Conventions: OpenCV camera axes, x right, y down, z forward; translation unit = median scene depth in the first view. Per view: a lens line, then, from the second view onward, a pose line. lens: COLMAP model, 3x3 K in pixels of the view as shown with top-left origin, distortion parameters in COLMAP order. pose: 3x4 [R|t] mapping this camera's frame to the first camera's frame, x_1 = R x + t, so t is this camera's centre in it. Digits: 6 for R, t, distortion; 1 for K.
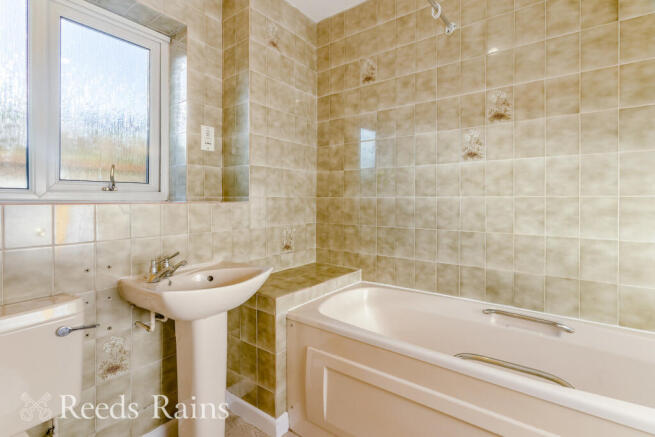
lens RADIAL K [[305.5, 0, 334.0], [0, 305.5, 202.7], [0, 0, 1]] dist [0.002852, 0.001480]
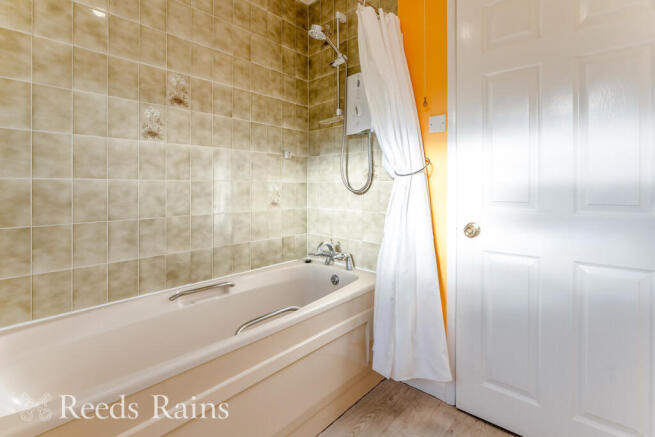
lens RADIAL K [[305.5, 0, 329.7], [0, 305.5, 186.2], [0, 0, 1]] dist [0.002852, 0.001480]
pose [[0.138793, -0.003920, 0.990314, -0.381361], [0.004845, 0.999983, 0.003279, -0.001341], [-0.990310, 0.004343, 0.138809, 0.352868]]
